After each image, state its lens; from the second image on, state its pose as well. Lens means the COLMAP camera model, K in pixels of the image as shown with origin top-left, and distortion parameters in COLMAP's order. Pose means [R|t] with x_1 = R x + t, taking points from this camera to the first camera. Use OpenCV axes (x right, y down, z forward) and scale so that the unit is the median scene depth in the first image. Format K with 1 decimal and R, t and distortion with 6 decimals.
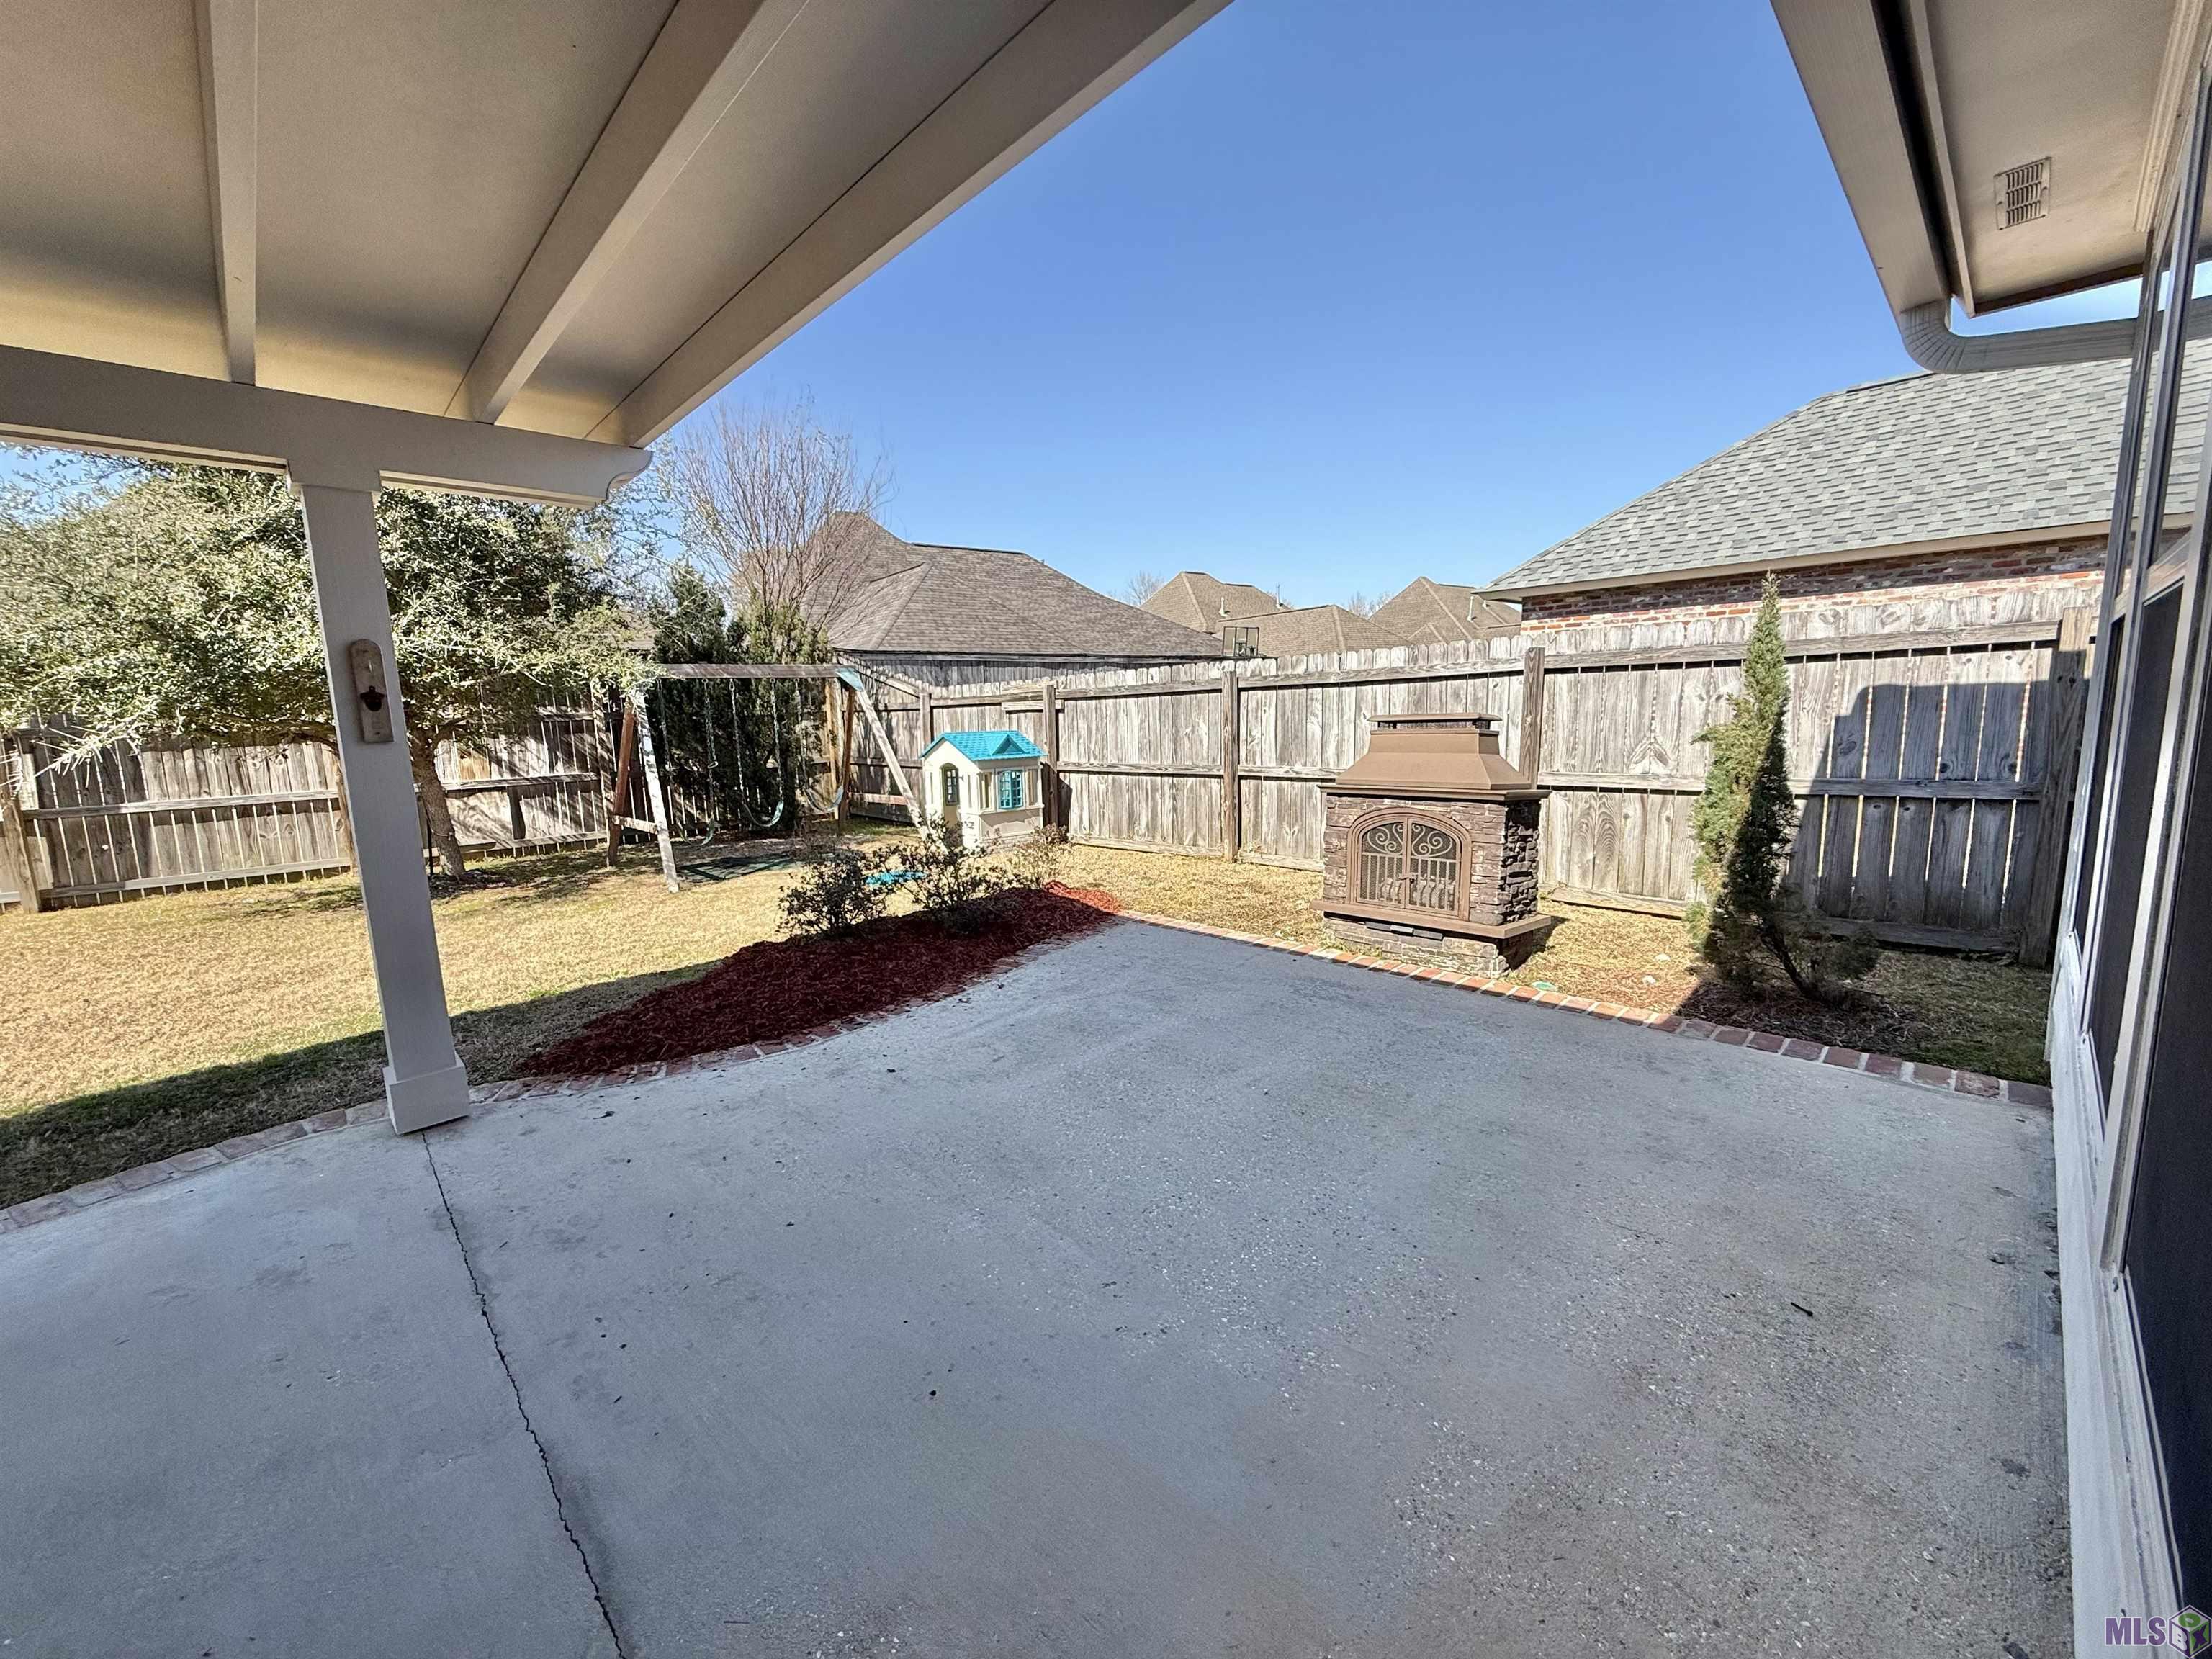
lens RADIAL K [[887.5, 0, 1101.1], [0, 887.5, 809.6], [0, 0, 1]] dist [-0.005860, -0.000591]
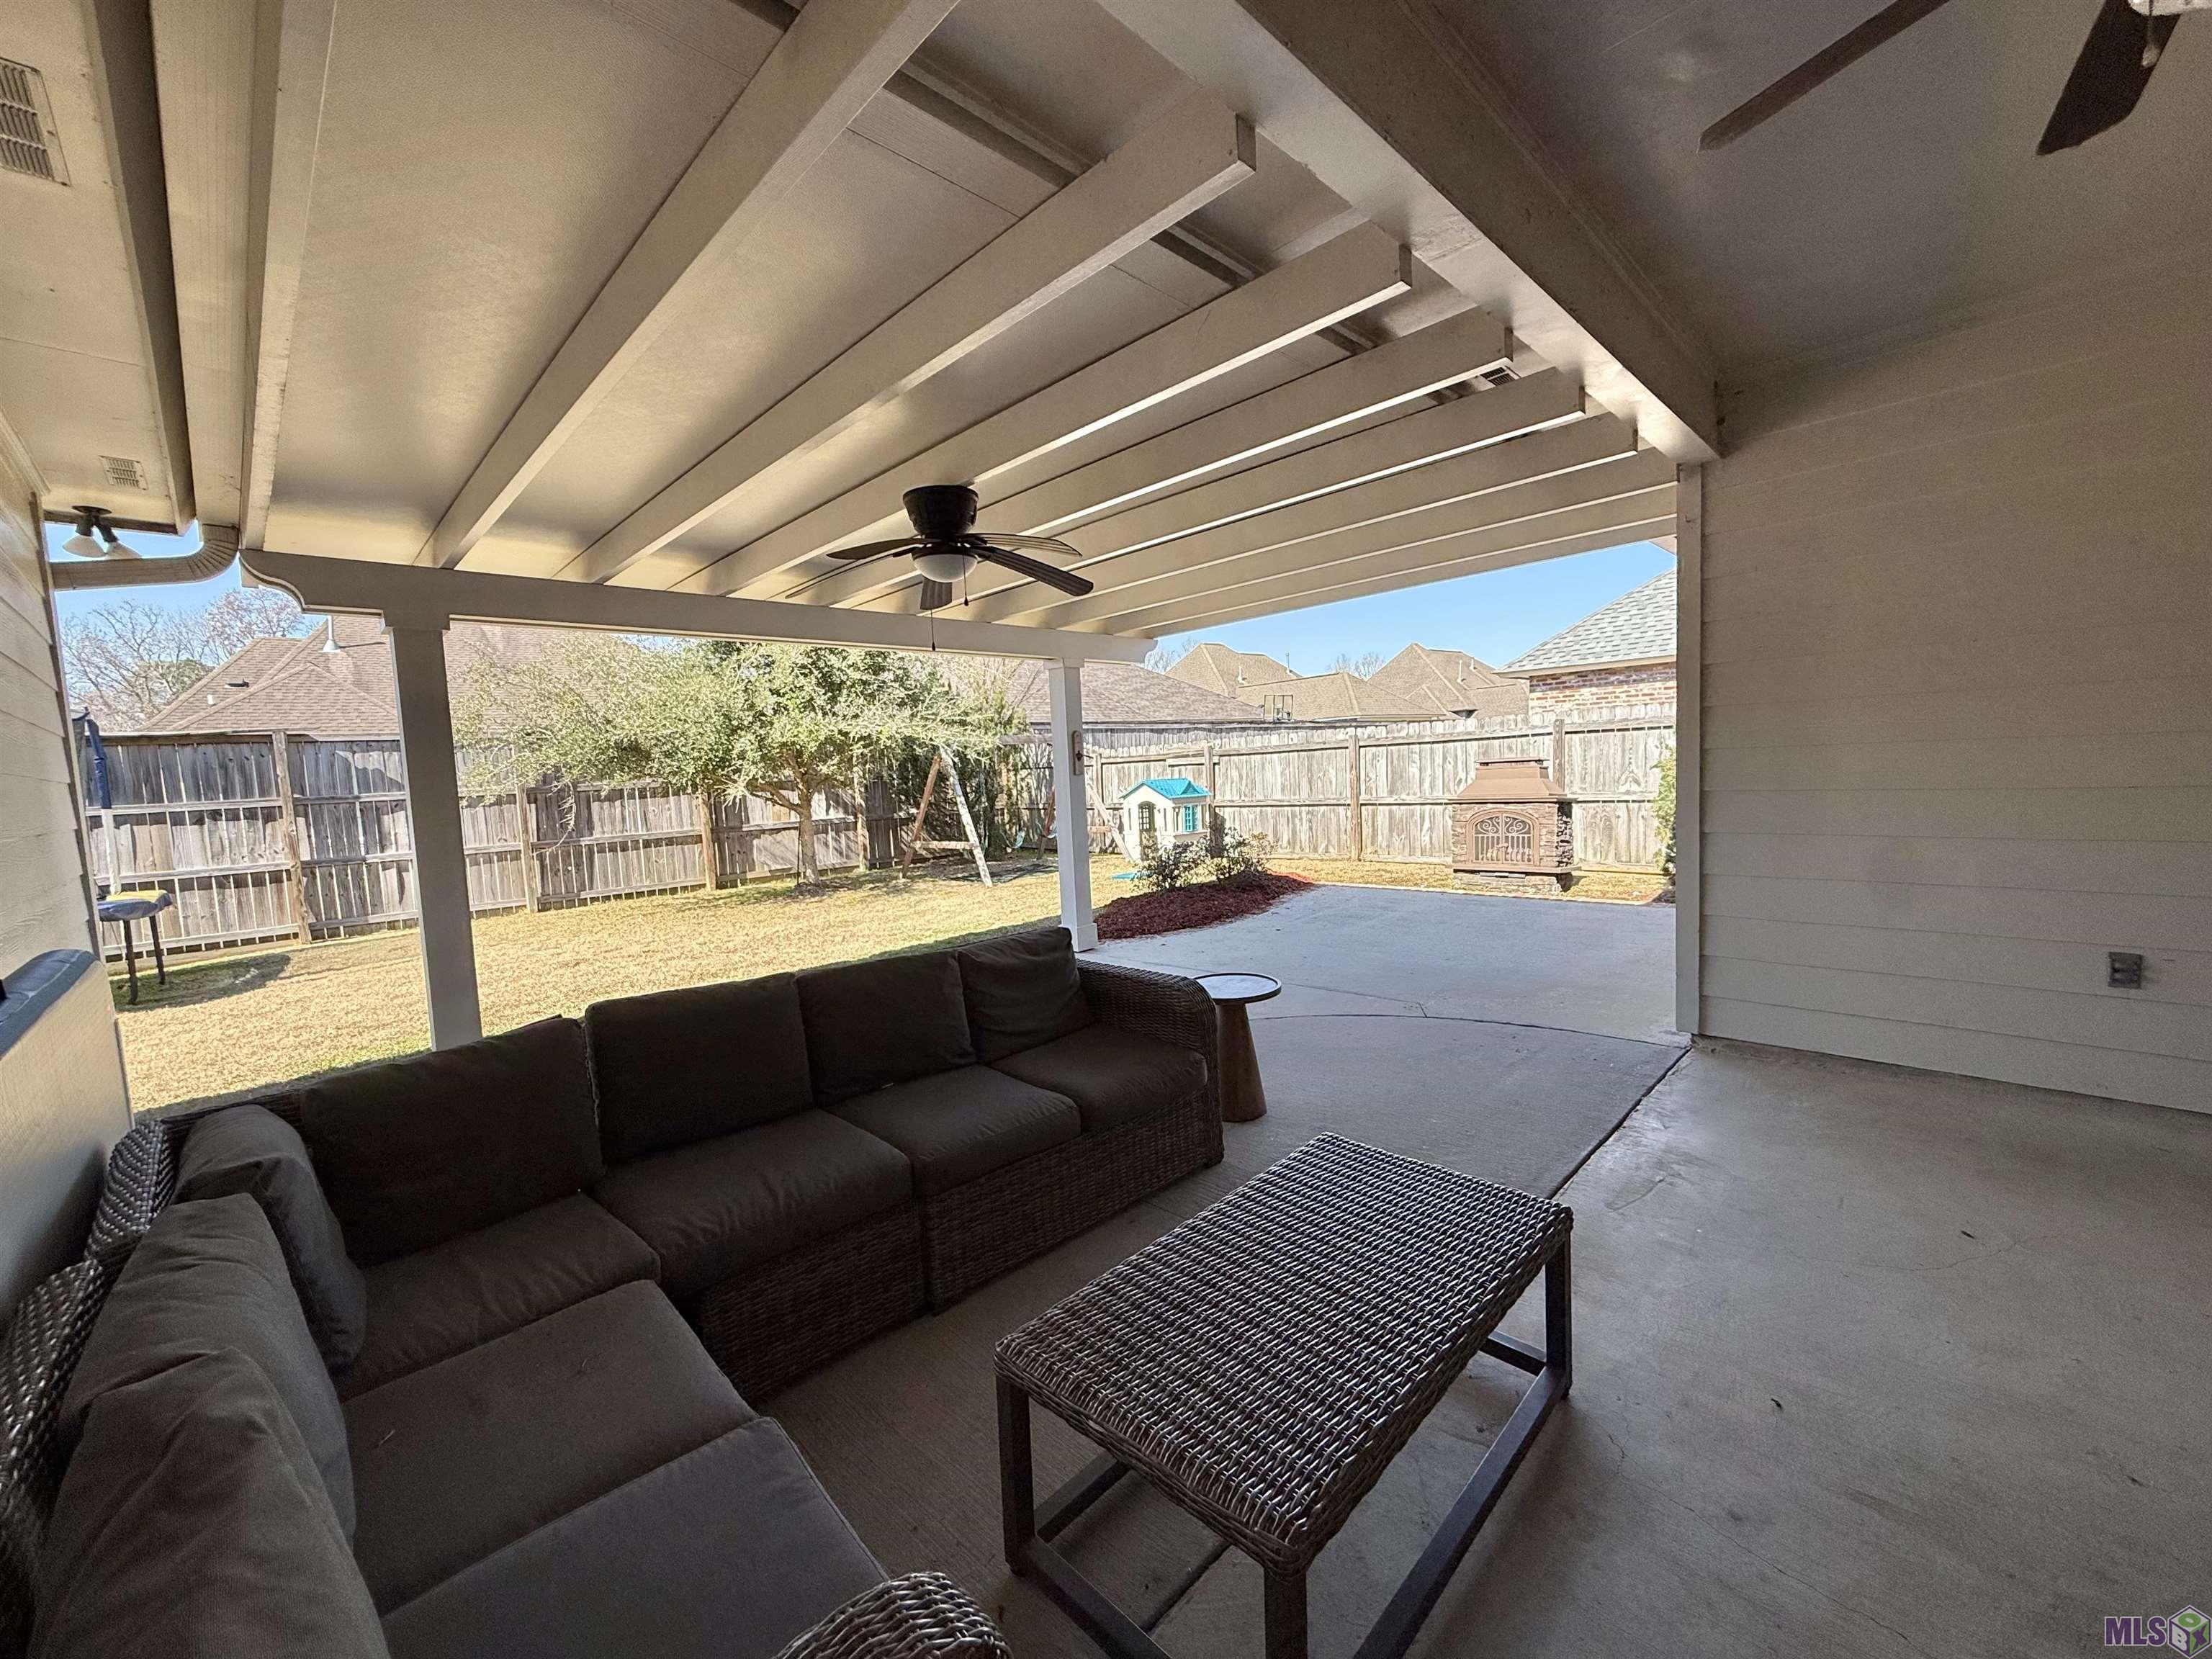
lens RADIAL K [[887.5, 0, 1099.7], [0, 887.5, 812.7], [0, 0, 1]] dist [-0.005860, -0.000591]
pose [[0.999737, -0.017135, 0.015238, -0.278422], [0.018085, 0.997749, -0.064579, 0.059598], [-0.014097, 0.064838, 0.997796, -0.444382]]
